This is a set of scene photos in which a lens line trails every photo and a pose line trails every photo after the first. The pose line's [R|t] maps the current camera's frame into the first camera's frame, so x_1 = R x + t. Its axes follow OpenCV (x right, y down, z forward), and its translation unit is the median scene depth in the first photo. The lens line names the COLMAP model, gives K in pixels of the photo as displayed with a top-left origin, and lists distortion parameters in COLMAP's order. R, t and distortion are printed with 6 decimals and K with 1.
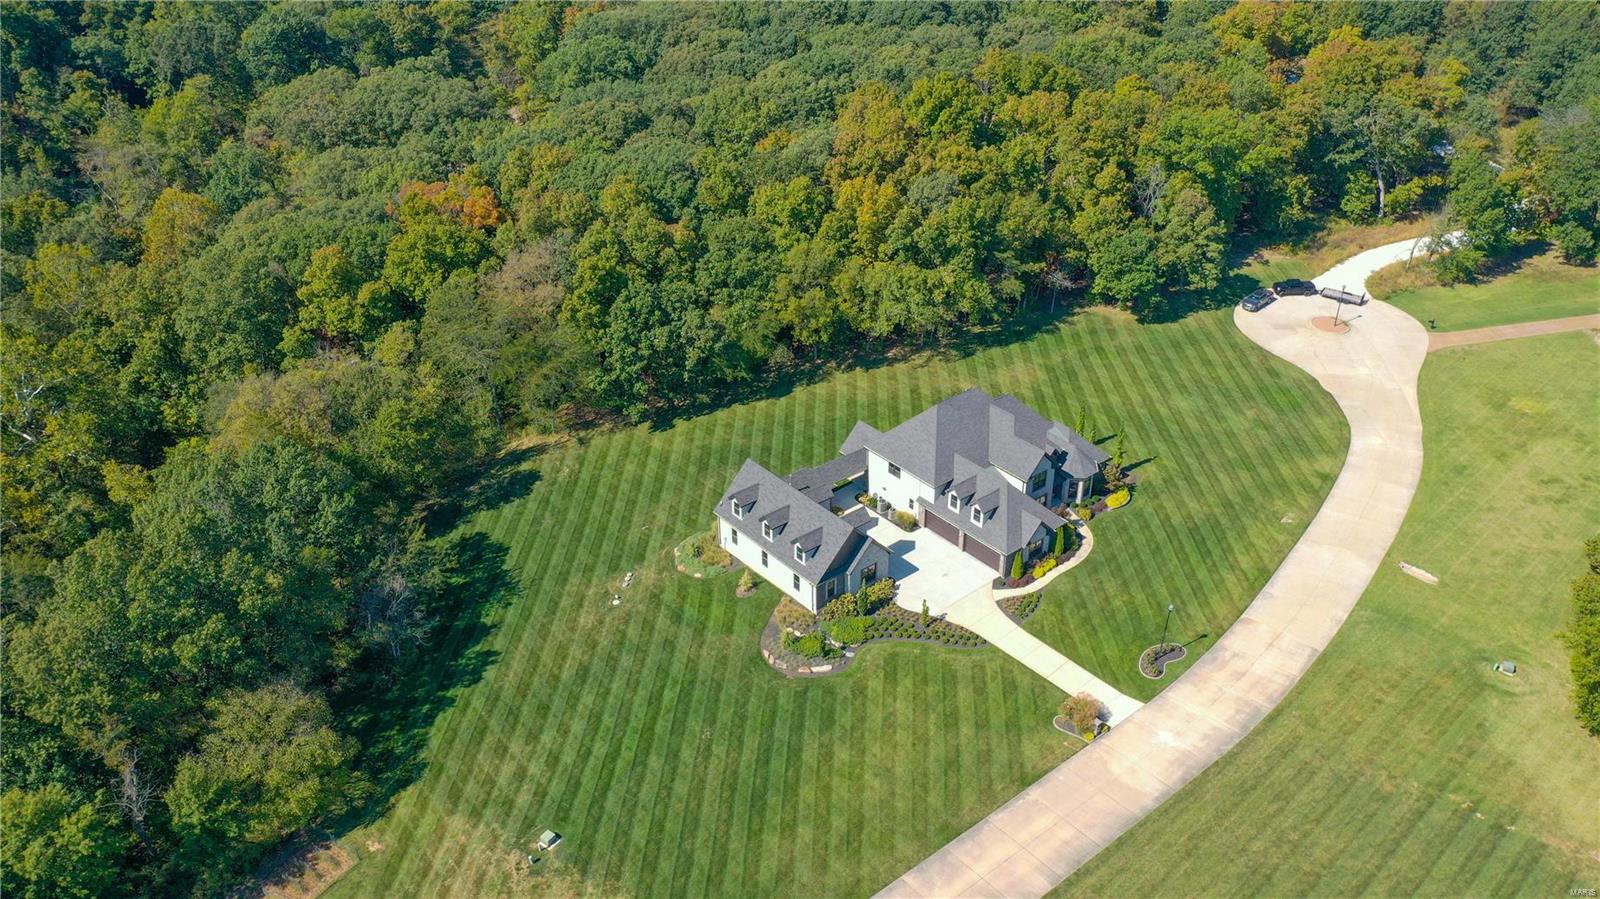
lens RADIAL K [[1283.4, 0, 800.0], [0, 1283.4, 449.5], [0, 0, 1]] dist [-0.003959, -0.000296]
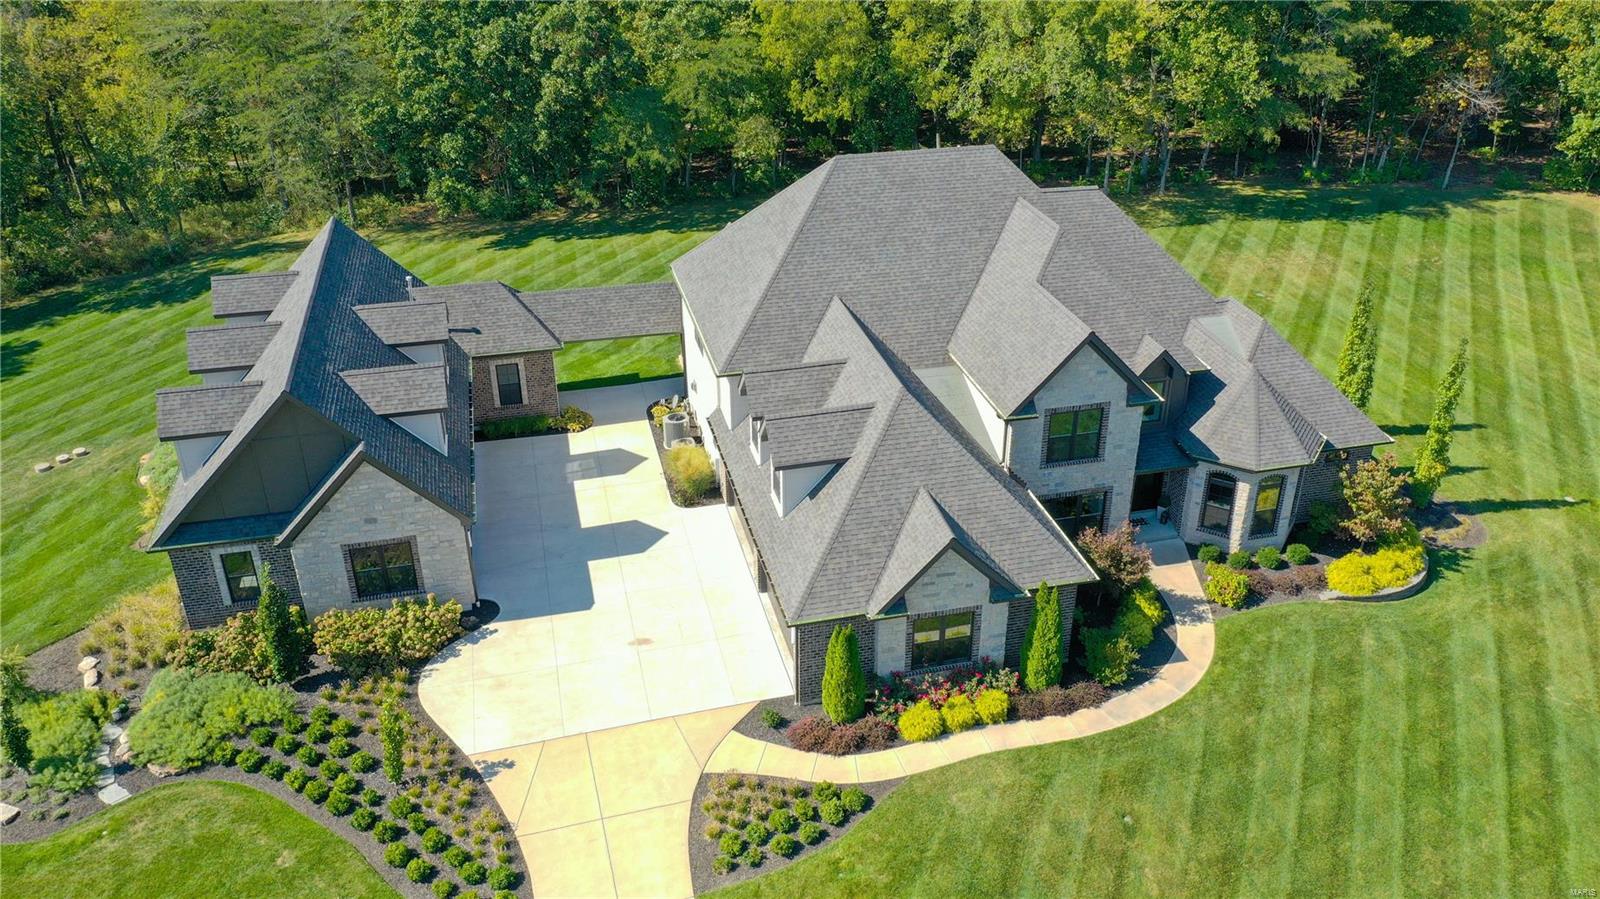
lens RADIAL K [[1283.4, 0, 800.0], [0, 1283.4, 449.5], [0, 0, 1]] dist [-0.003959, -0.000296]
pose [[0.901903, 0.208273, -0.378409, 0.234598], [-0.225789, 0.974174, -0.001970, 0.041323], [0.368226, 0.087217, 0.925636, 0.670132]]
